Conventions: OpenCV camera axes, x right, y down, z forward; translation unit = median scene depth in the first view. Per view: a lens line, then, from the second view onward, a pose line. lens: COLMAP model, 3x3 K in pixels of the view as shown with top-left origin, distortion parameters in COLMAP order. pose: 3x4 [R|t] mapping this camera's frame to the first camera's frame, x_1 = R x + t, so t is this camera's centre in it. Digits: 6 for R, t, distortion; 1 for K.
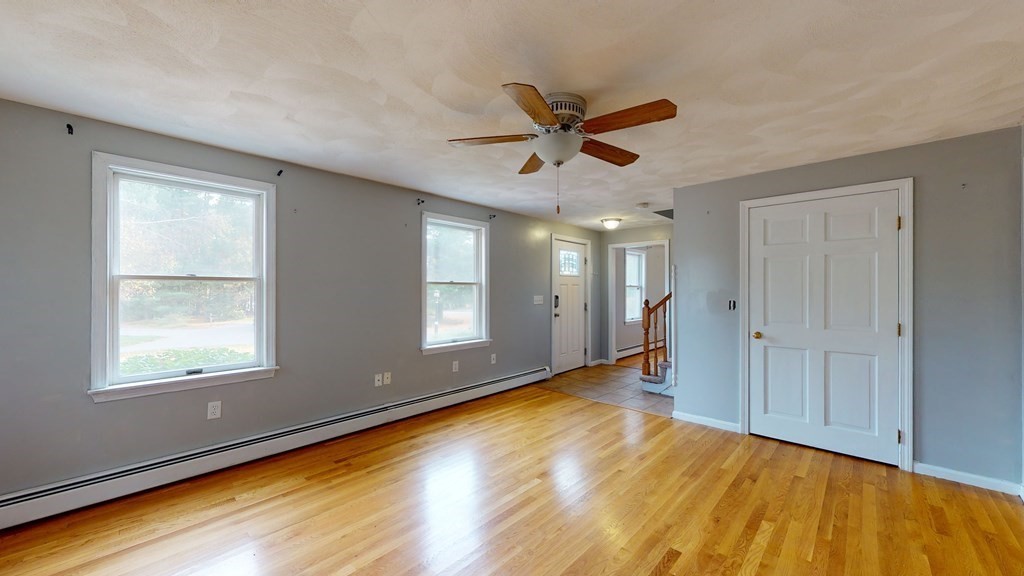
lens RADIAL K [[388.4, 0, 539.6], [0, 388.4, 286.8], [0, 0, 1]] dist [0.000450, 0.000015]
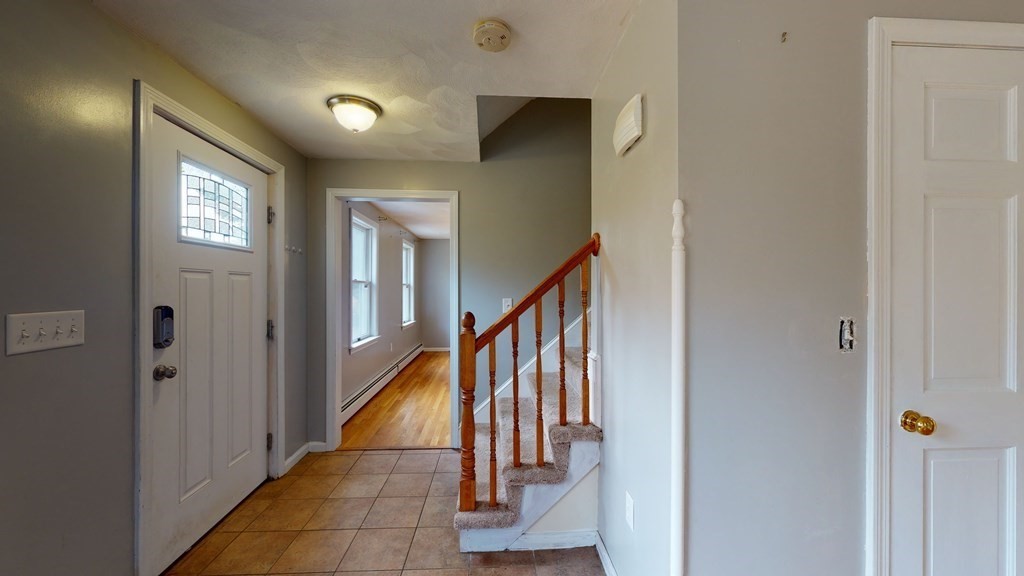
lens RADIAL K [[366.2, 0, 498.4], [0, 366.2, 289.4], [0, 0, 1]] dist [0.000096, 0.000040]
pose [[0.749646, 0.000306, 0.661839, 0.074062], [-0.006579, 0.999954, 0.006990, 0.008451], [-0.661806, -0.009594, 0.749613, 0.922089]]
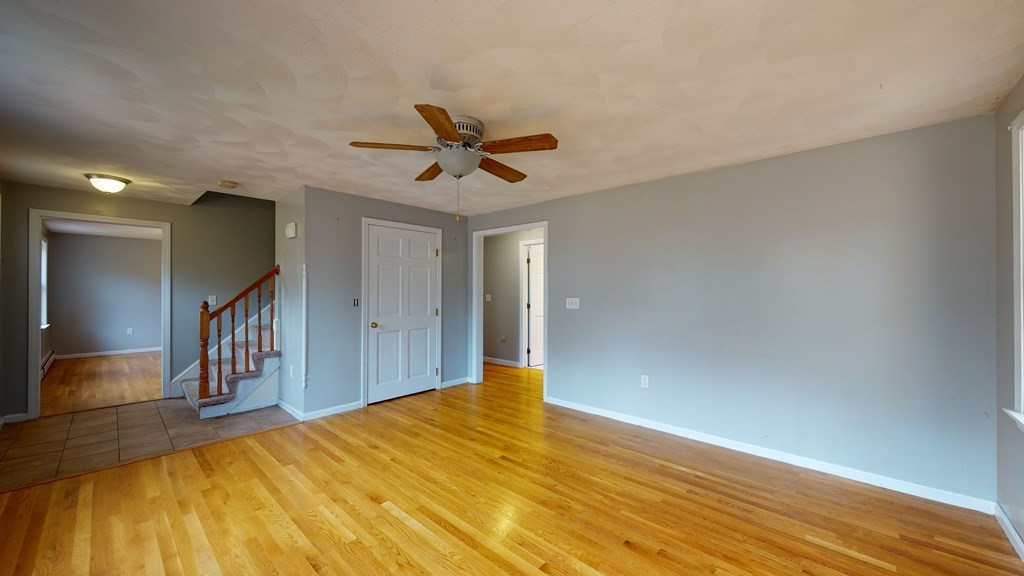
lens RADIAL K [[360.5, 0, 512.0], [0, 360.5, 288.0], [0, 0, 1]] dist [-0.000230, 0.000038]
pose [[0.016774, 0.007162, 0.999834, -0.569818], [-0.009585, 0.999930, -0.007002, 0.005714], [-0.999813, -0.009466, 0.016842, 0.484357]]
